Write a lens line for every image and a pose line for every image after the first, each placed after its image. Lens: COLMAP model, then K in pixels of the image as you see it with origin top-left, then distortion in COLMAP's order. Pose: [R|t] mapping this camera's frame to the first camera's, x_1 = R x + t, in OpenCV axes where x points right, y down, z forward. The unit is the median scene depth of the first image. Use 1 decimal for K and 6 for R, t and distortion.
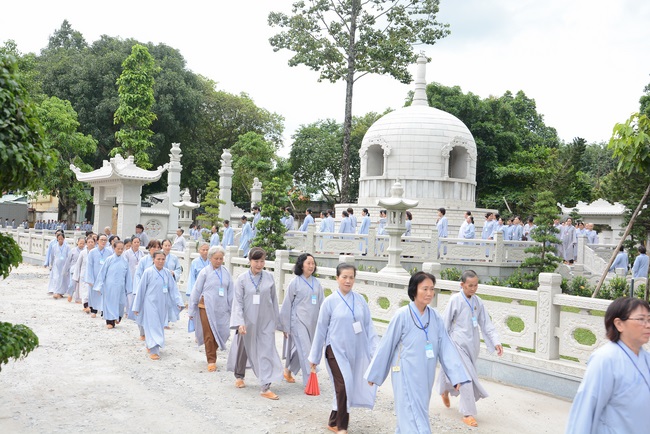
lens RADIAL K [[737.4, 0, 324.8], [0, 737.4, 215.6], [0, 0, 1]] dist [0.052027, 0.000000]
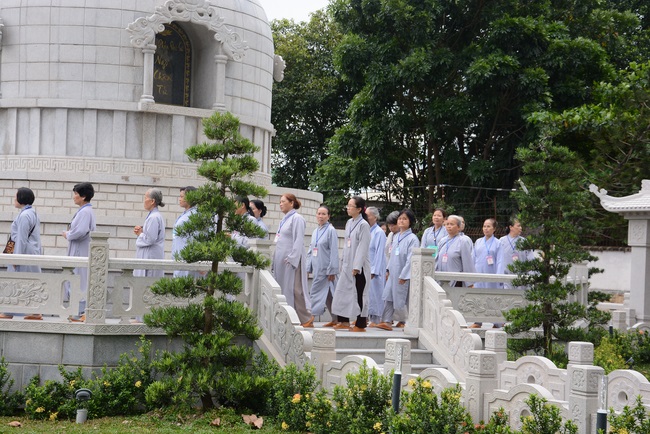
lens RADIAL K [[1348.9, 0, 323.1], [0, 1348.9, 216.5], [0, 0, 1]] dist [0.474136, 0.000000]
pose [[0.996528, -0.002124, -0.083233, 0.193481], [0.000574, 0.999826, -0.018638, 0.012762], [0.083258, 0.018525, 0.996356, 0.184948]]
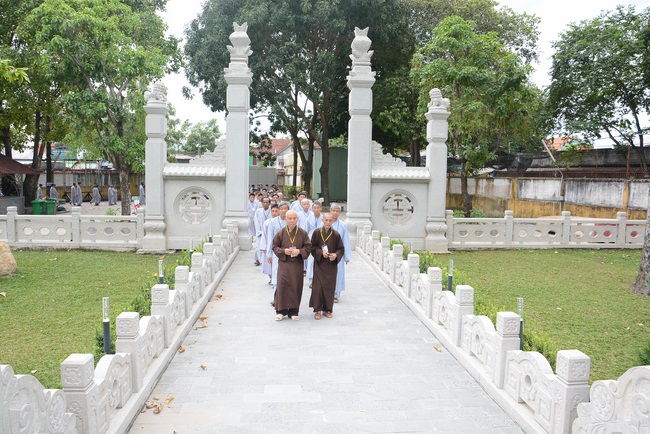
lens RADIAL K [[512.9, 0, 322.5], [0, 512.9, 218.1], [0, 0, 1]] dist [-0.119819, 0.094555]
pose [[0.858566, 0.013519, -0.512525, 0.007789], [0.027177, 0.997047, 0.071824, 0.003424], [0.511983, -0.075595, 0.855663, 0.757745]]
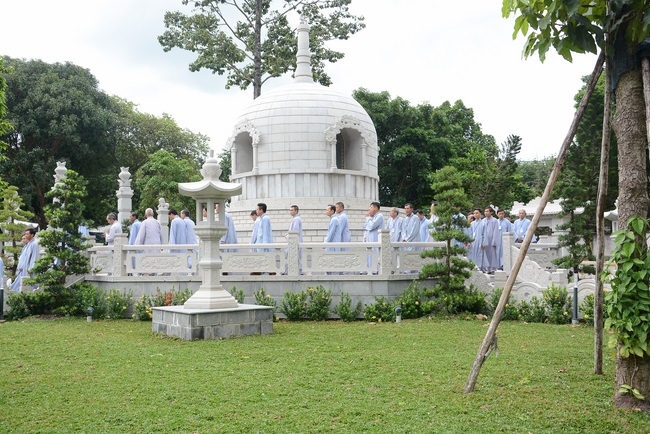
lens RADIAL K [[686.1, 0, 331.4], [0, 686.1, 216.1], [0, 0, 1]] dist [0.007834, 0.000000]
pose [[0.997657, -0.050128, 0.046561, 0.077723], [0.052065, 0.997787, -0.041364, 0.016268], [-0.044385, 0.043691, 0.998059, 0.180021]]
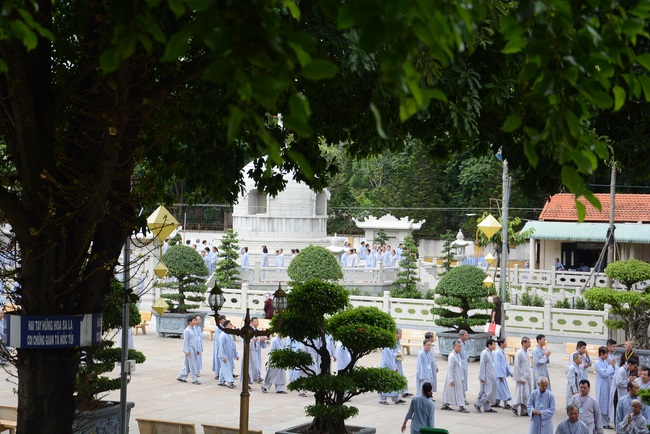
lens RADIAL K [[1469.2, 0, 325.0], [0, 1469.2, 216.9], [0, 0, 1]] dist [0.011284, 0.000000]
pose [[0.897075, -0.029743, 0.440875, -0.581623], [0.007817, 0.998644, 0.051467, -0.110989], [-0.441808, -0.042723, 0.896092, -0.799044]]
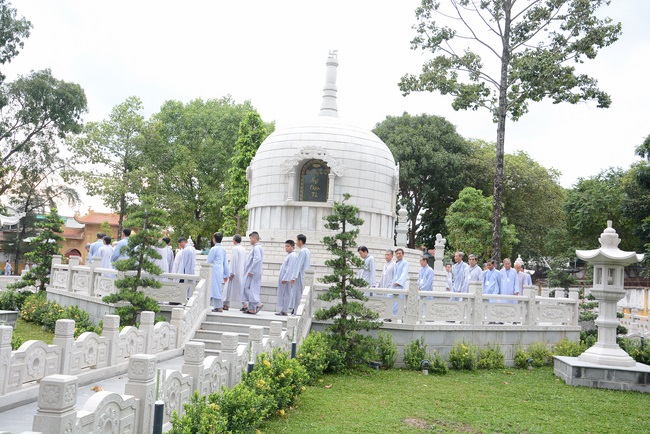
lens RADIAL K [[659.6, 0, 325.2], [0, 659.6, 217.2], [0, 0, 1]] dist [0.013509, 0.000000]
pose [[0.730085, -0.059811, -0.680734, 0.399838], [-0.022320, 0.993544, -0.111233, 0.024144], [0.682992, 0.096404, 0.724036, 0.329563]]
